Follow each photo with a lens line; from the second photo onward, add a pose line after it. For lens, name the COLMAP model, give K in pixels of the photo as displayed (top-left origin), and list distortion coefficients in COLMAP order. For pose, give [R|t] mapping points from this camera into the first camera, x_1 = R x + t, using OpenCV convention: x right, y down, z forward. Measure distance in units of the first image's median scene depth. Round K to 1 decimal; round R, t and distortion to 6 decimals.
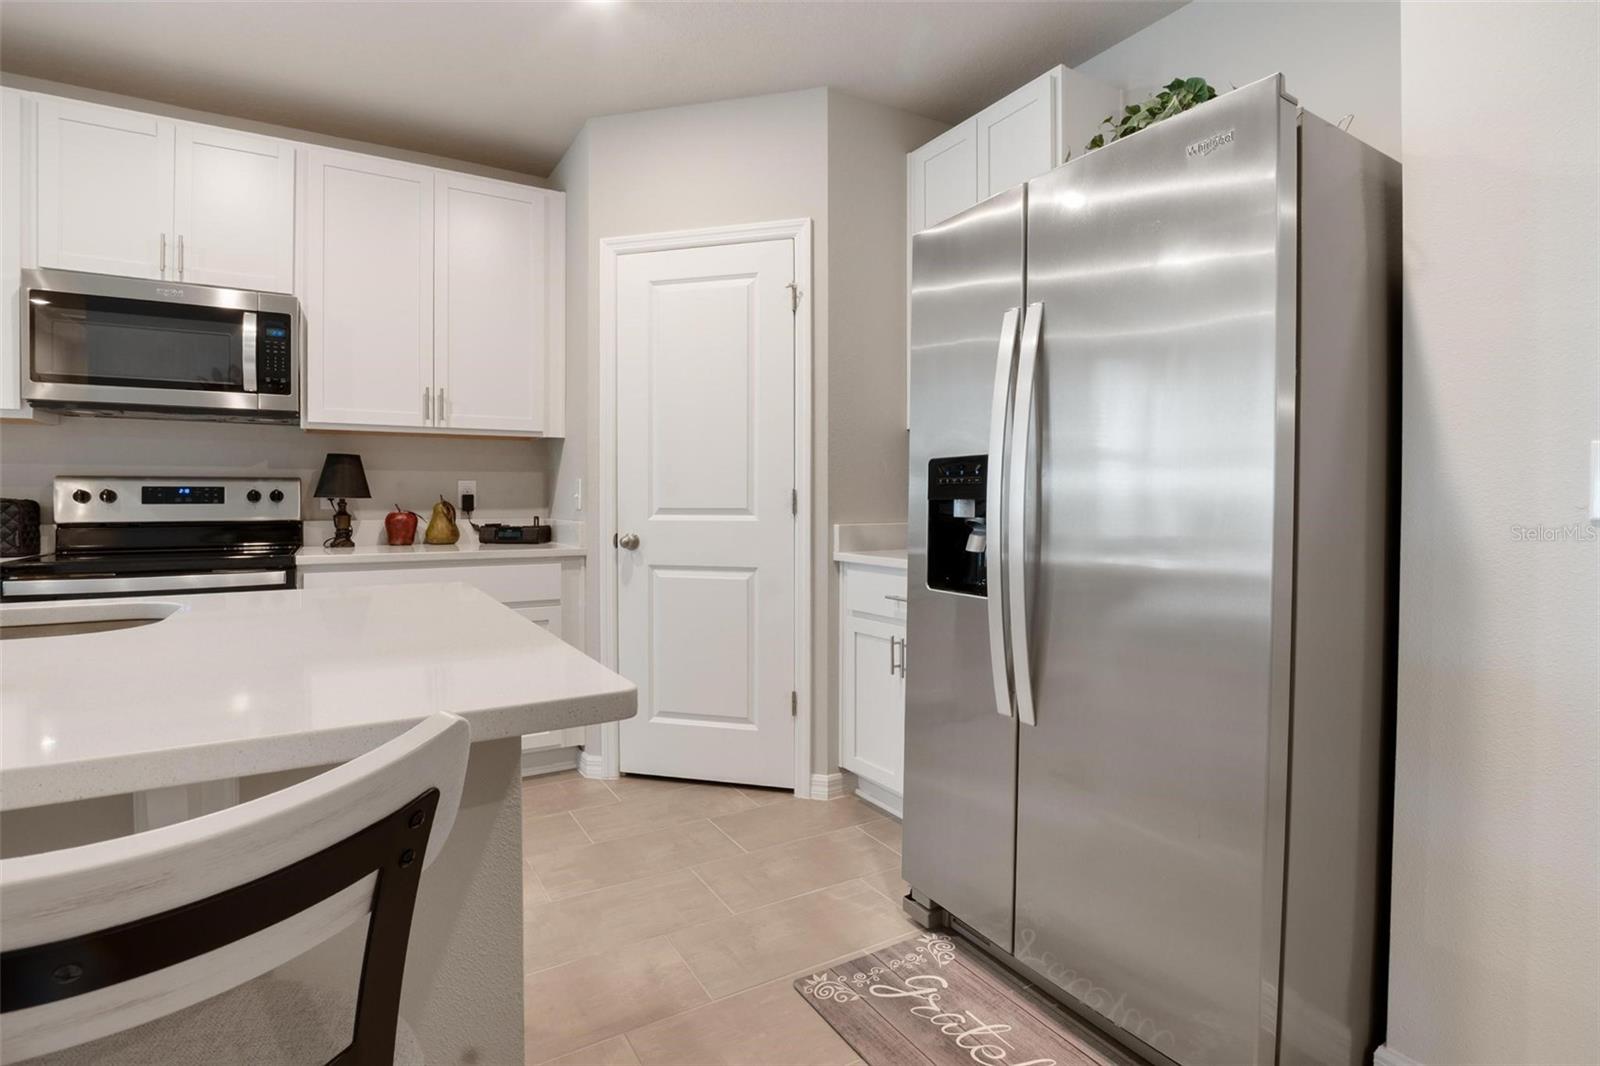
lens RADIAL K [[774.5, 0, 785.4], [0, 774.5, 509.0], [0, 0, 1]] dist [-0.023719, 0.001325]
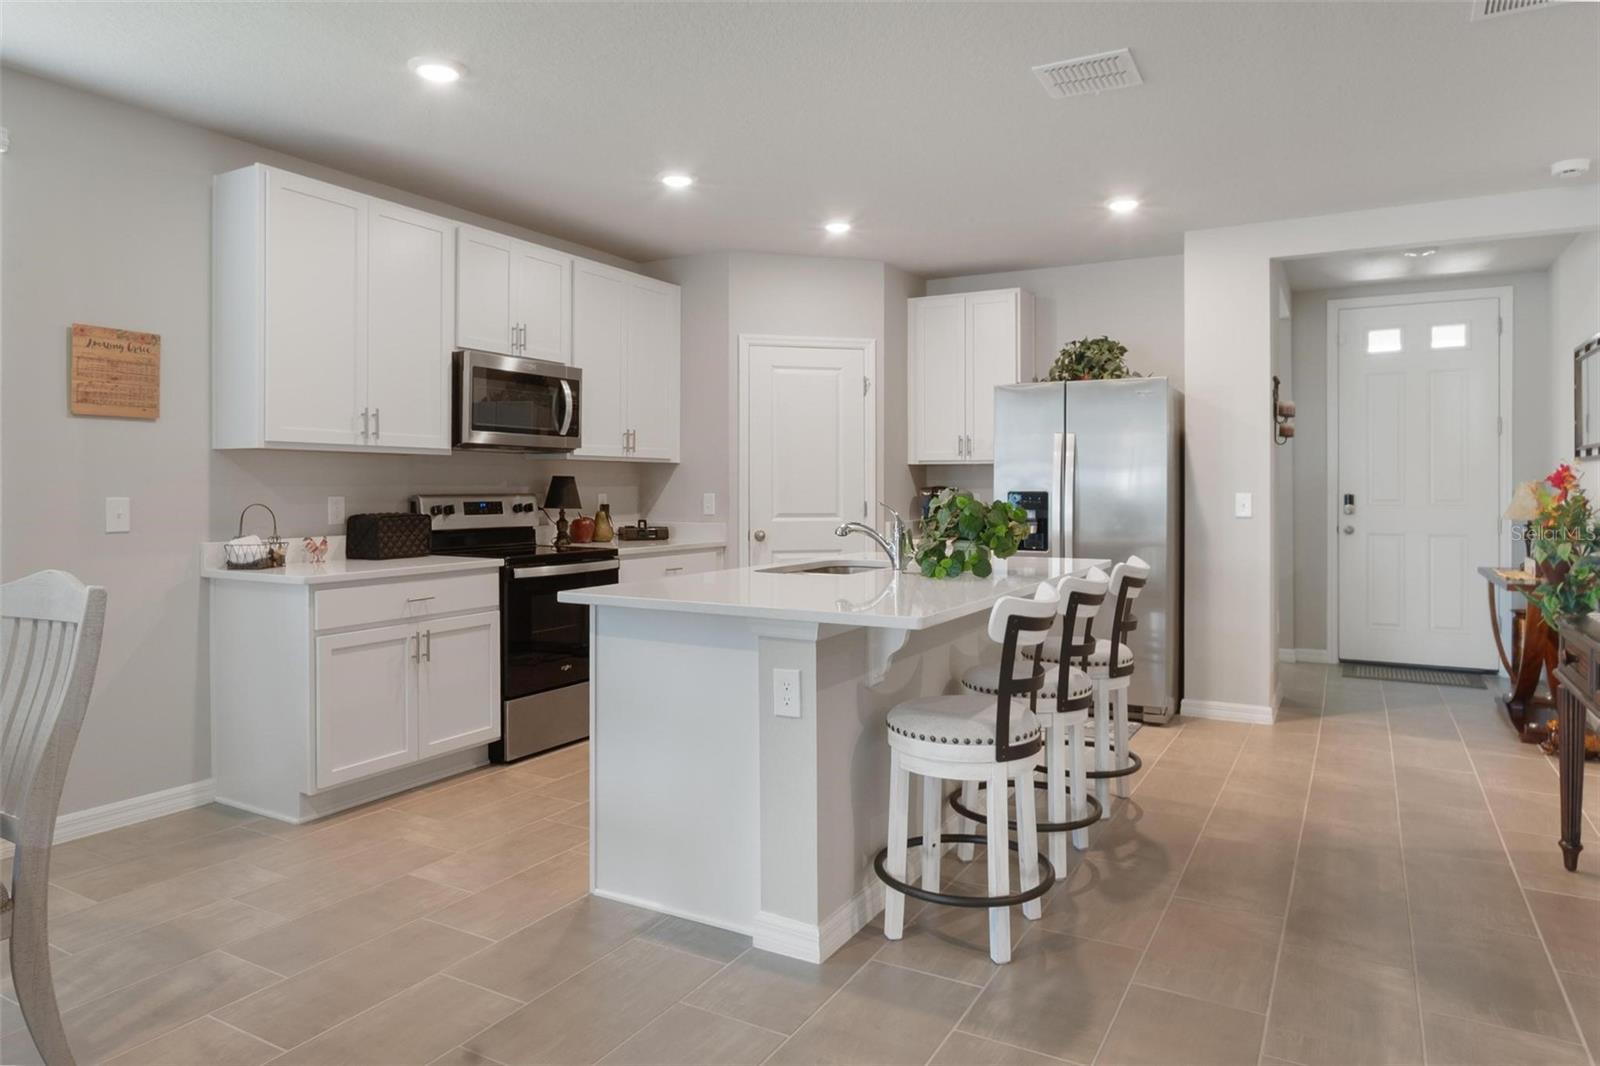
lens RADIAL K [[1010.2, 0, 791.5], [0, 1010.2, 476.7], [0, 0, 1]] dist [-0.021584, 0.015593]
pose [[0.863682, 0.007191, 0.503985, -1.212802], [0.005276, 0.999714, -0.023305, -0.028980], [-0.504009, 0.022787, 0.863398, -0.787015]]
